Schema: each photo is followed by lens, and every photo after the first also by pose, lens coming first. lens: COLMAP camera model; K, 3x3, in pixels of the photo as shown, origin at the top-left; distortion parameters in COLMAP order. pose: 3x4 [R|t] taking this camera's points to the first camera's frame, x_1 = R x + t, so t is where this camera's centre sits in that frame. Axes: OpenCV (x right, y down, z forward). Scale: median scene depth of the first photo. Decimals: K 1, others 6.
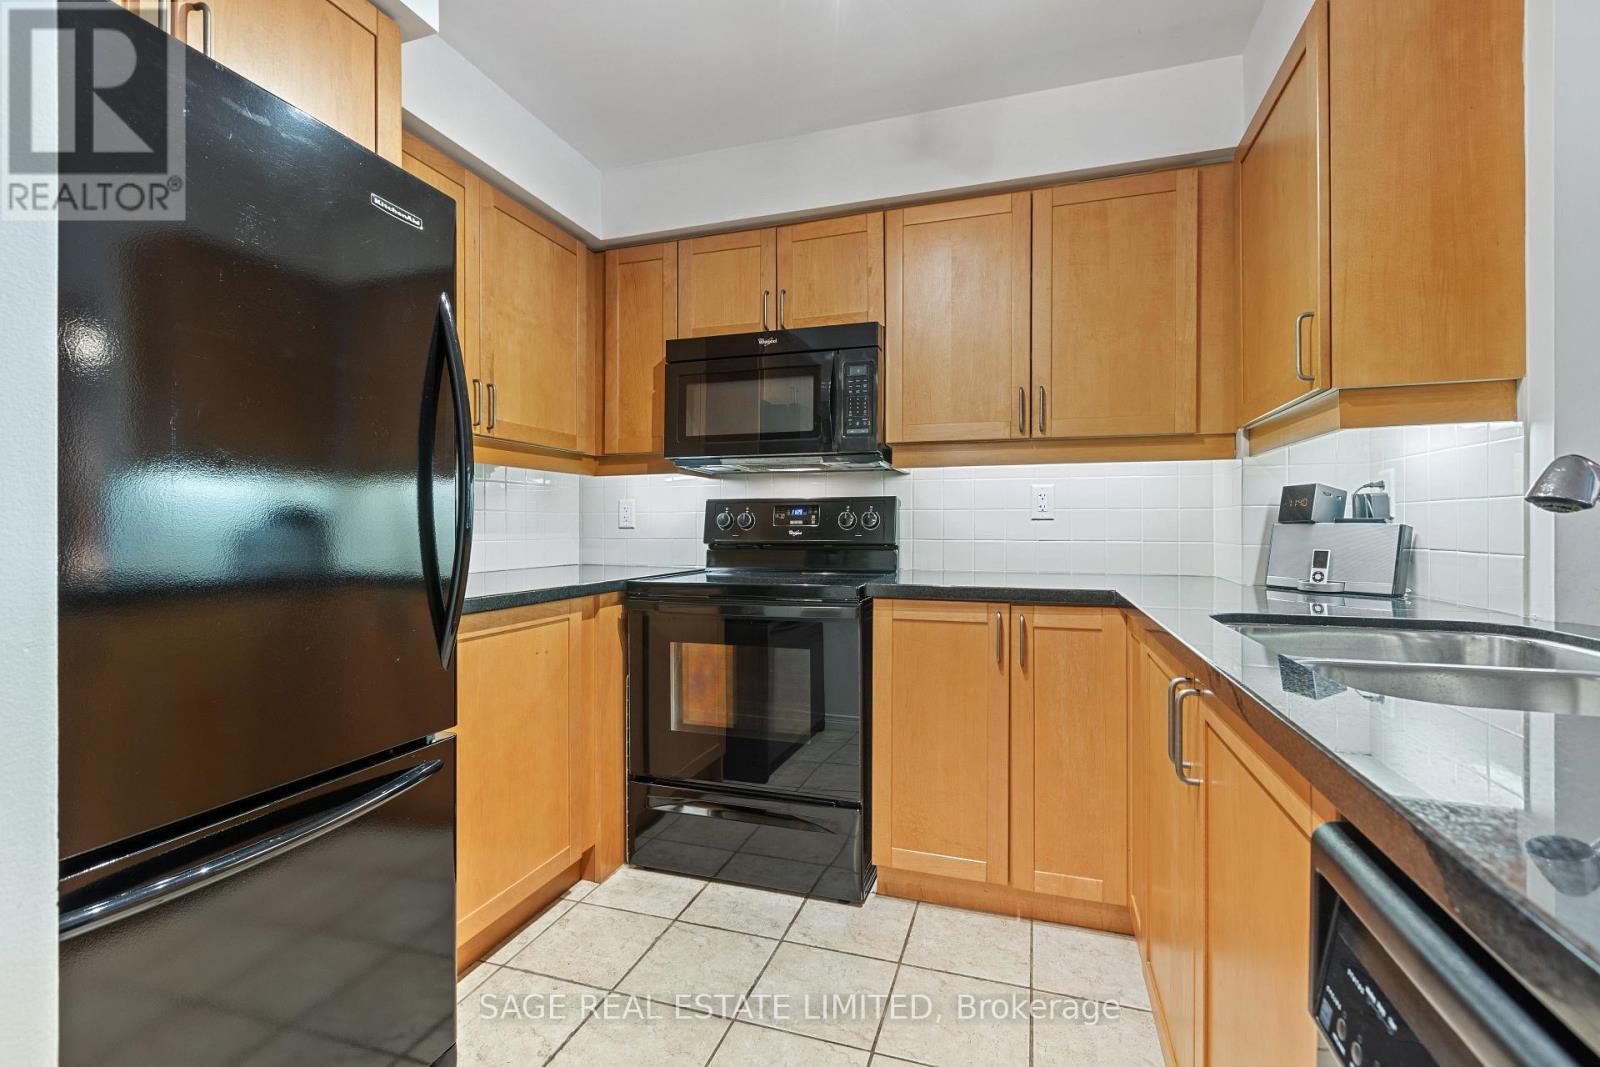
lens RADIAL K [[715.2, 0, 796.0], [0, 715.2, 526.0], [0, 0, 1]] dist [0.000290, -0.001368]
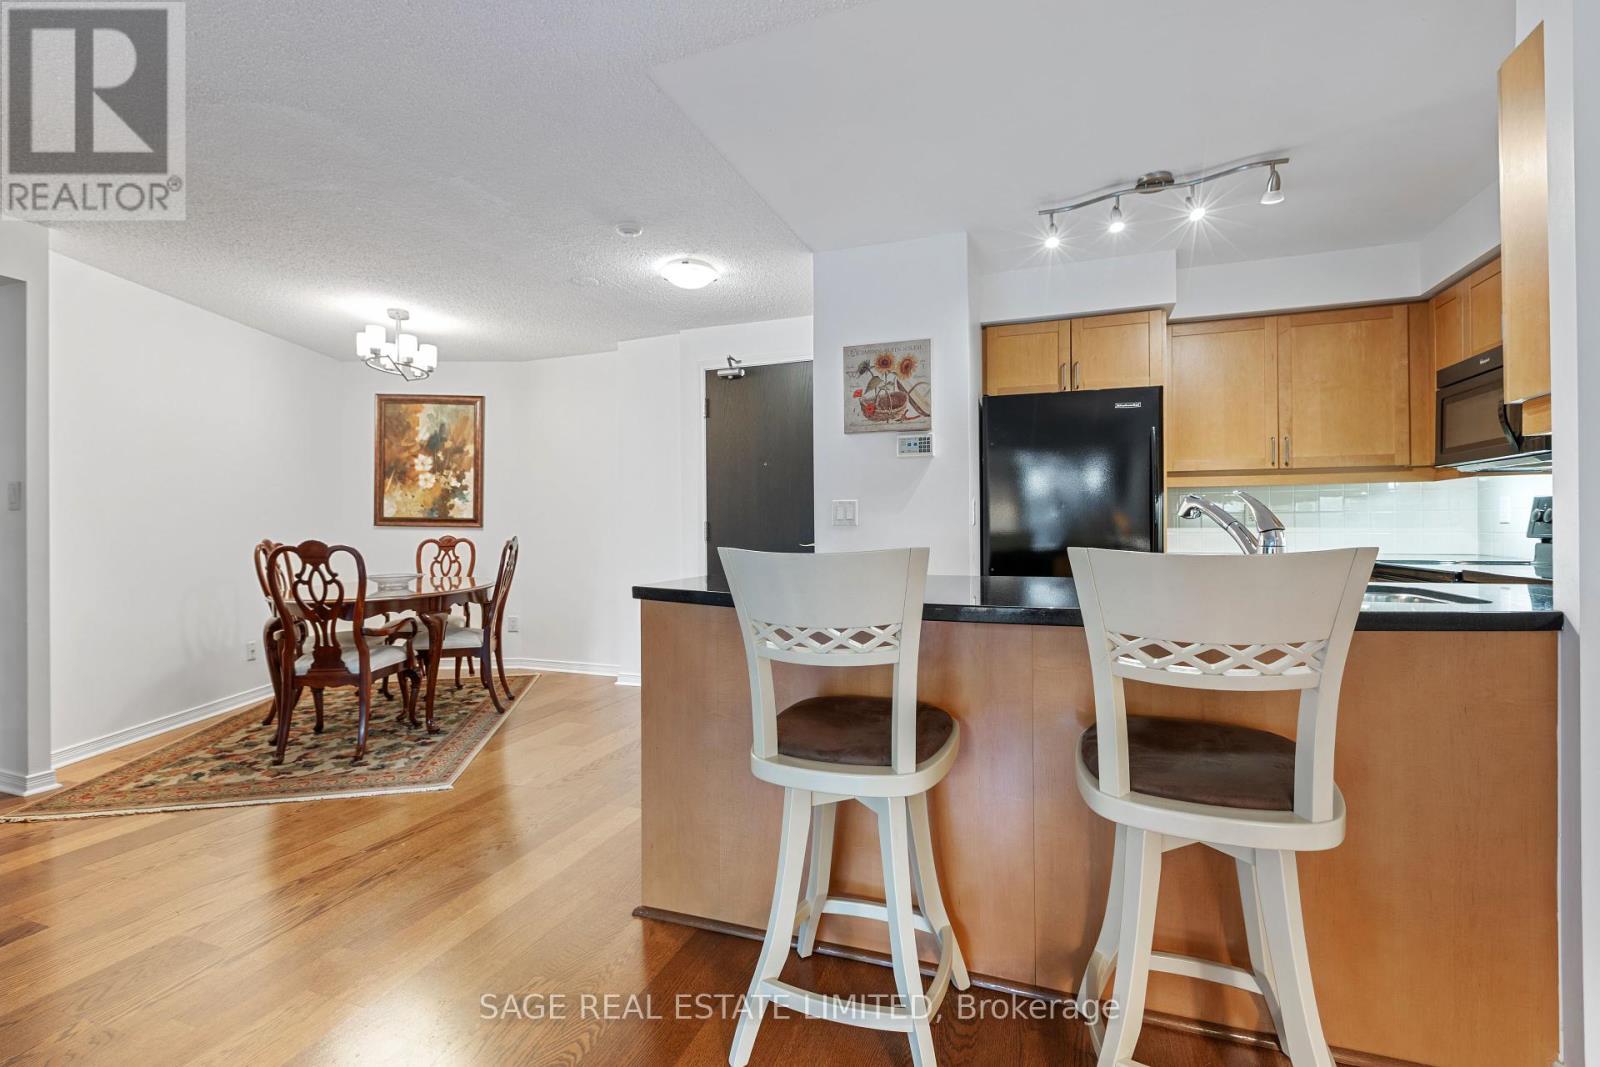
lens RADIAL K [[715.2, 0, 798.0], [0, 715.2, 522.1], [0, 0, 1]] dist [0.000290, -0.001368]
pose [[-0.034216, -0.006959, -0.999390, 1.290780], [0.007118, 0.999949, -0.007206, 0.001750], [0.999389, -0.007360, -0.034165, -0.078509]]
